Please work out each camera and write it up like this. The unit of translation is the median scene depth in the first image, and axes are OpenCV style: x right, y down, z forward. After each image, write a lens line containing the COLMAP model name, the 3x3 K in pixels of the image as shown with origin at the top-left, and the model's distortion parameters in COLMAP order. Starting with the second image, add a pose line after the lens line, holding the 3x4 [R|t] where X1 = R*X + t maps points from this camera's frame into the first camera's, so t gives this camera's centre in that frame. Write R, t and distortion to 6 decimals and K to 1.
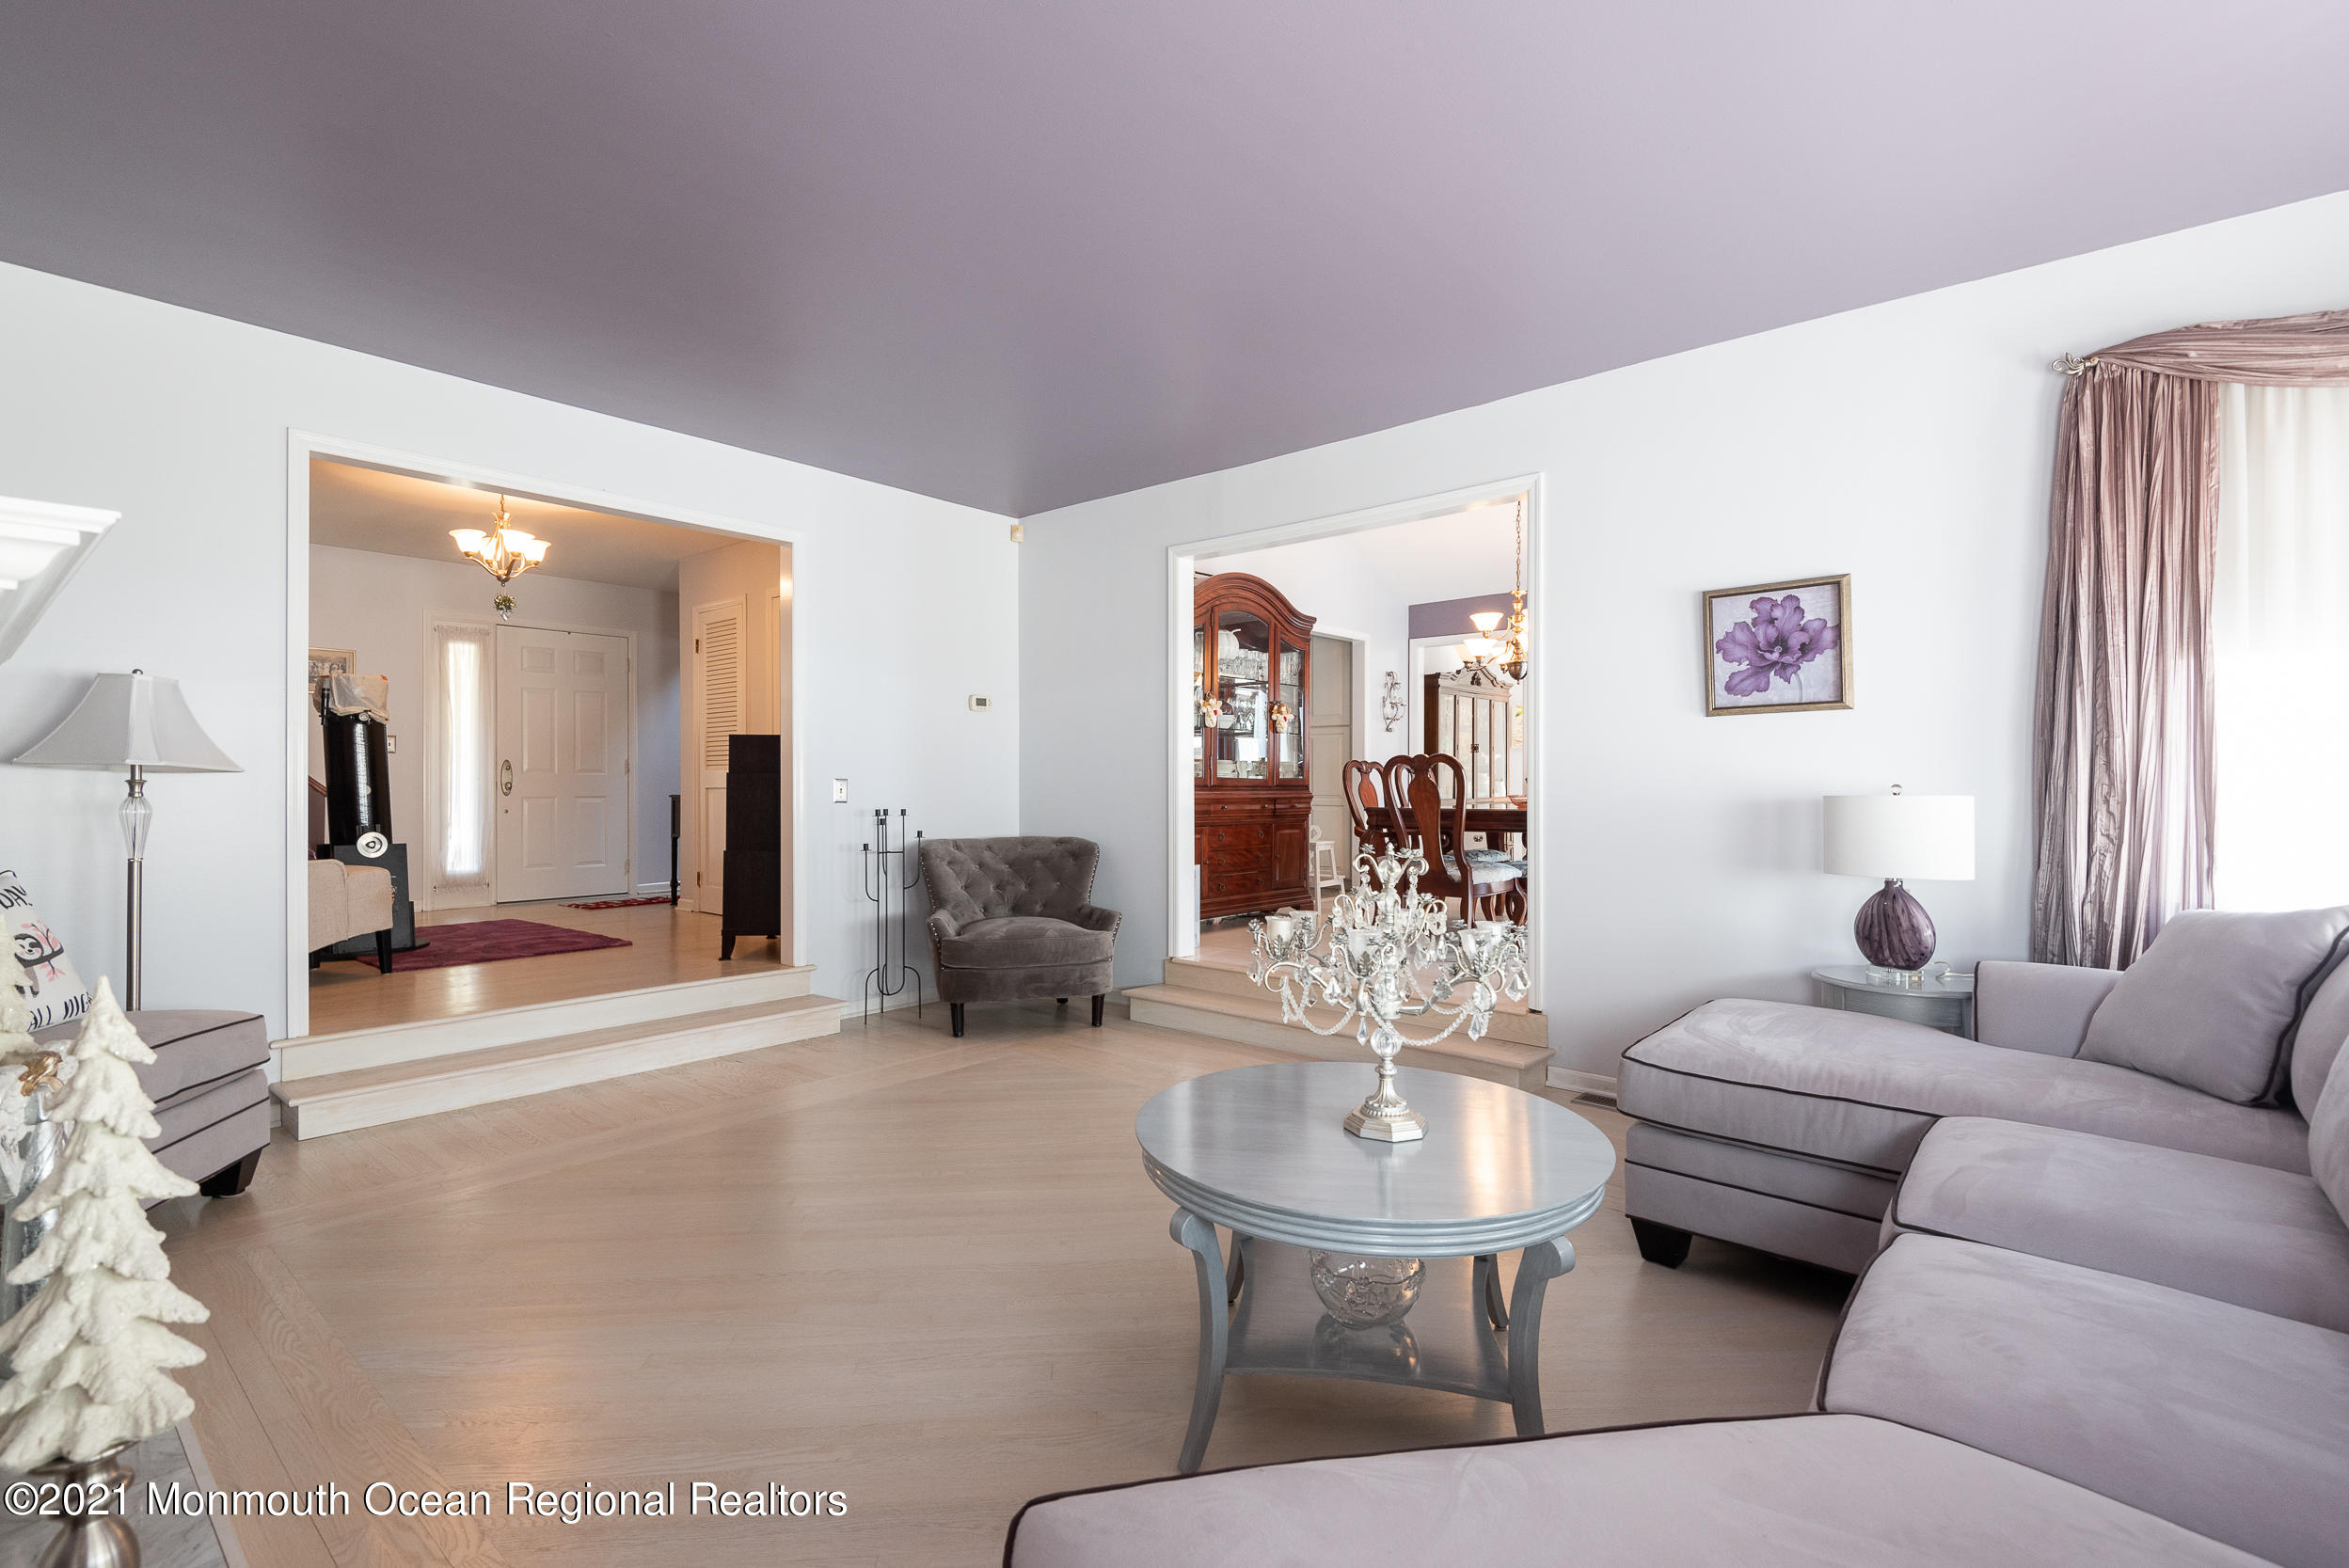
lens RADIAL K [[1086.8, 0, 1166.8], [0, 1086.8, 780.7], [0, 0, 1]] dist [0.012754, -0.002944]
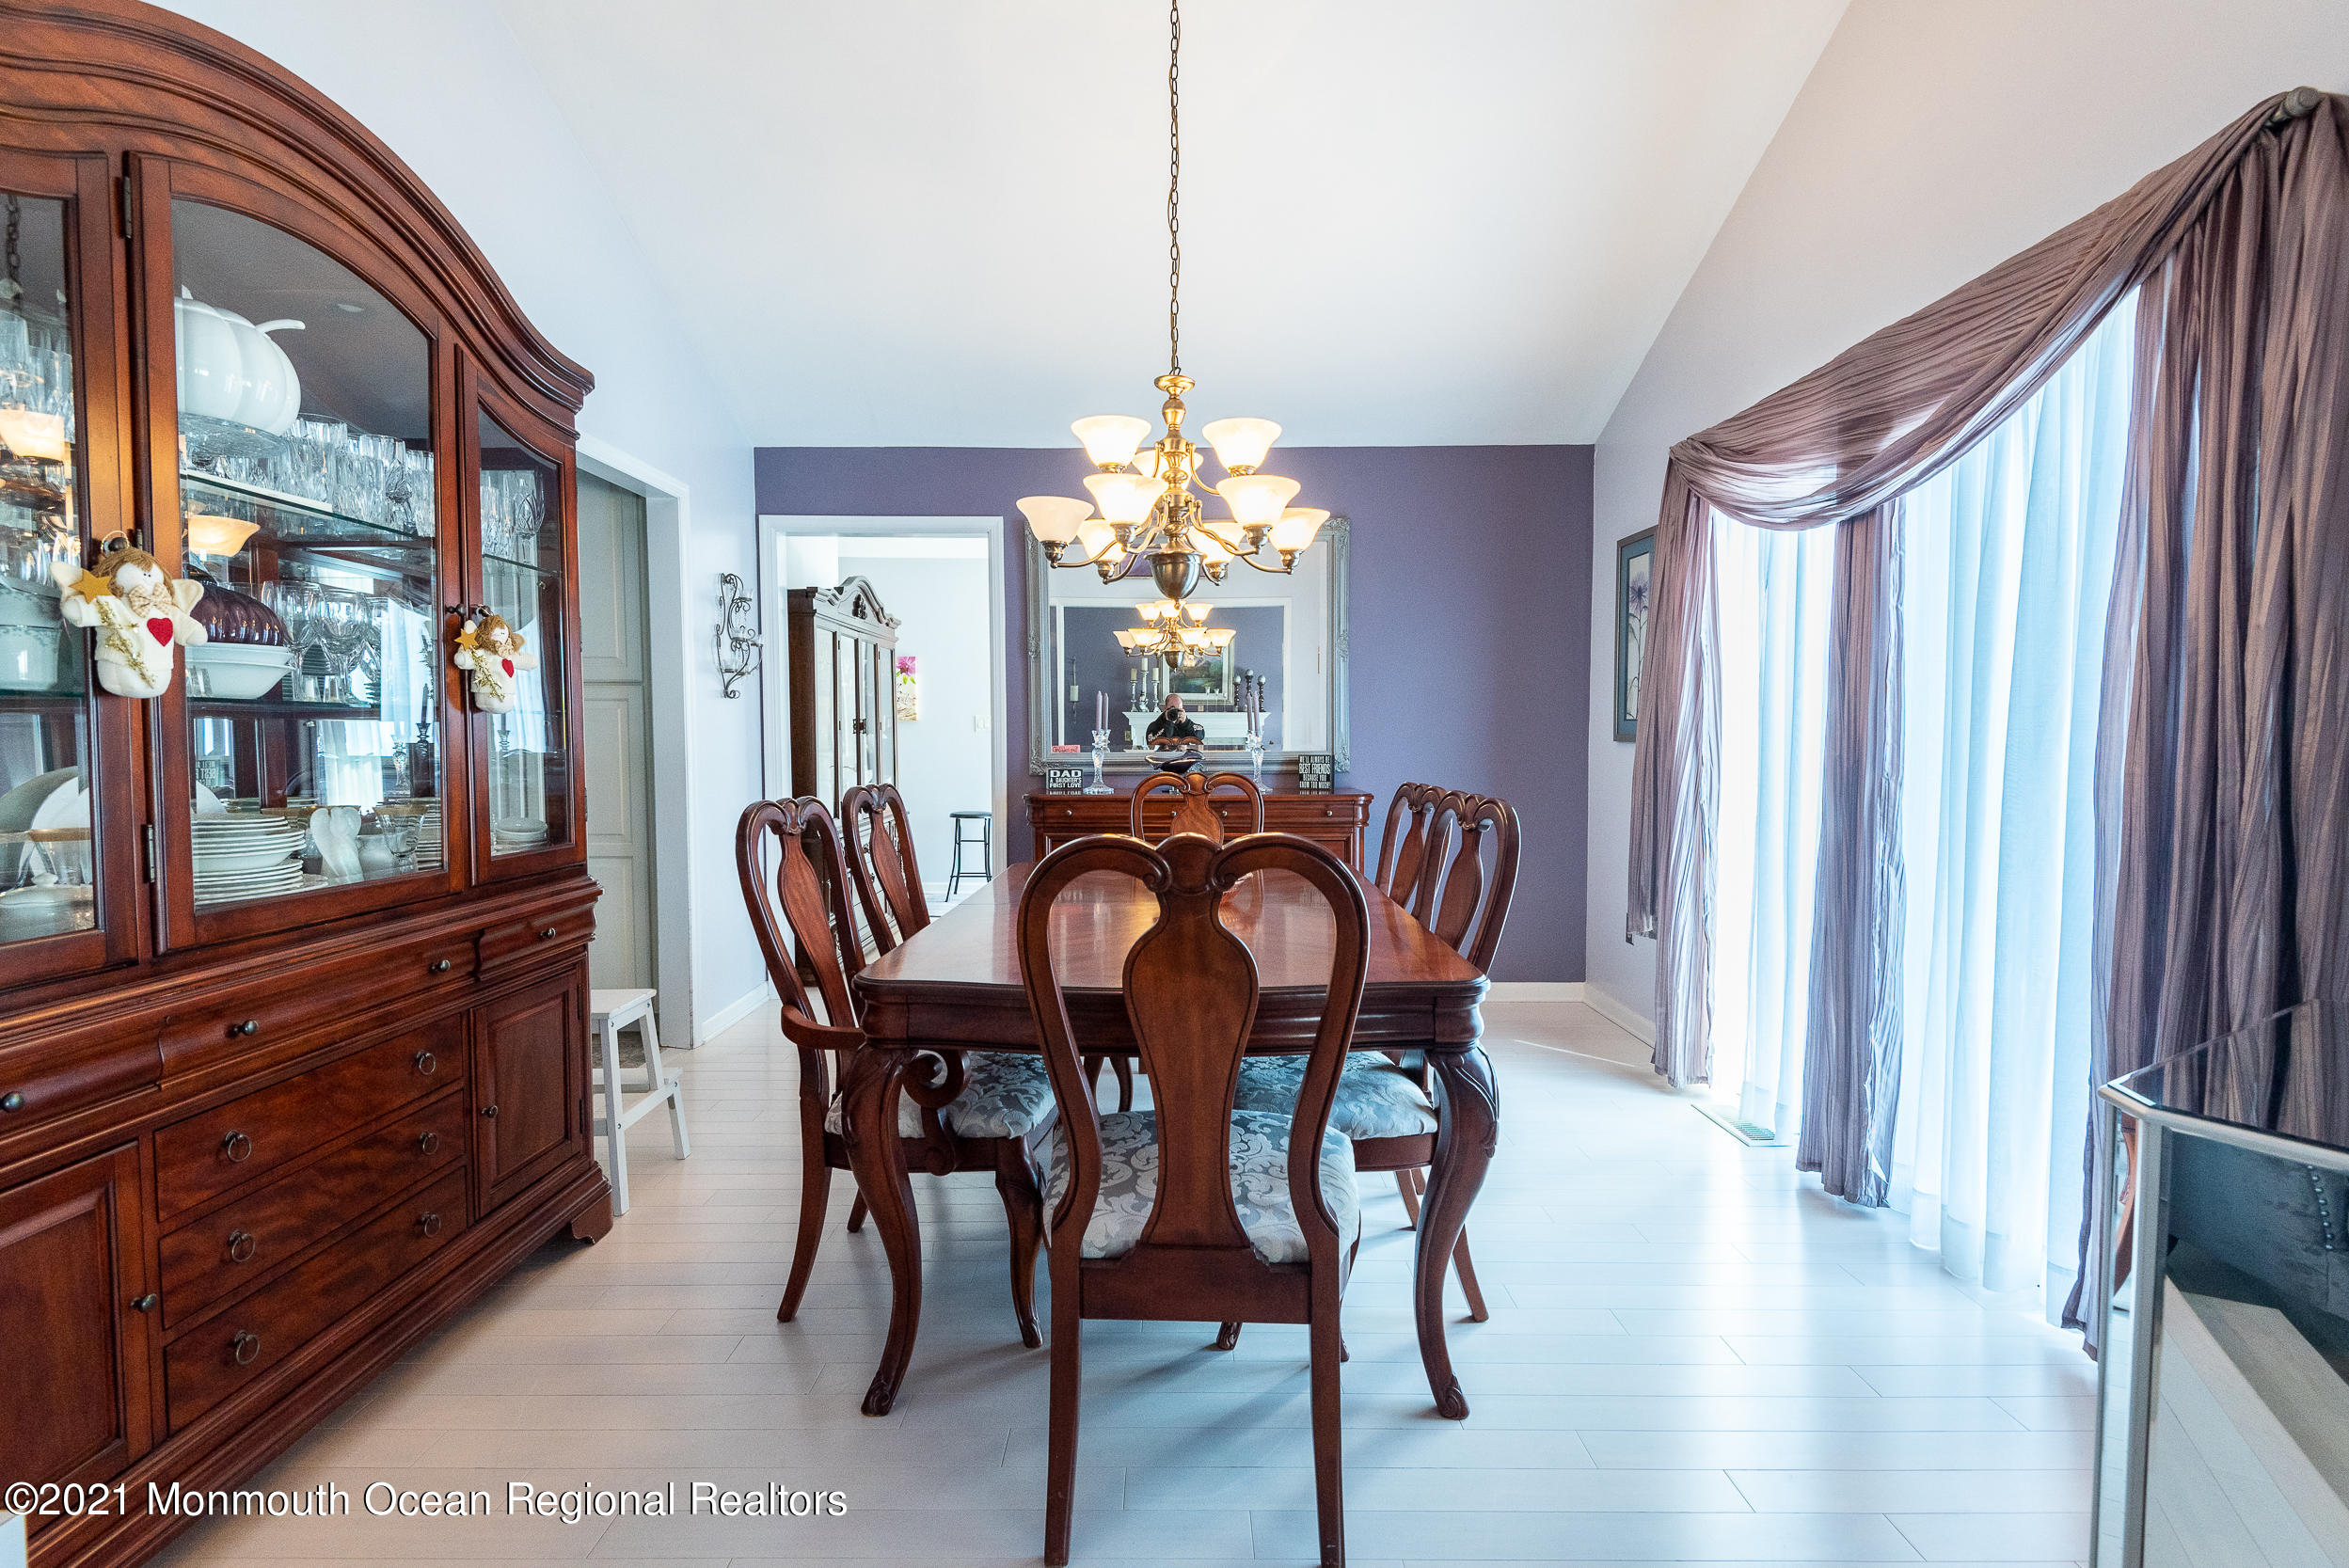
lens RADIAL K [[1086.8, 0, 1161.6], [0, 1086.8, 778.4], [0, 0, 1]] dist [0.012754, -0.002944]
pose [[0.773179, -0.031252, 0.633417, 0.053098], [0.004057, 0.999008, 0.044337, -0.036913], [-0.634175, -0.031711, 0.772539, 0.618223]]
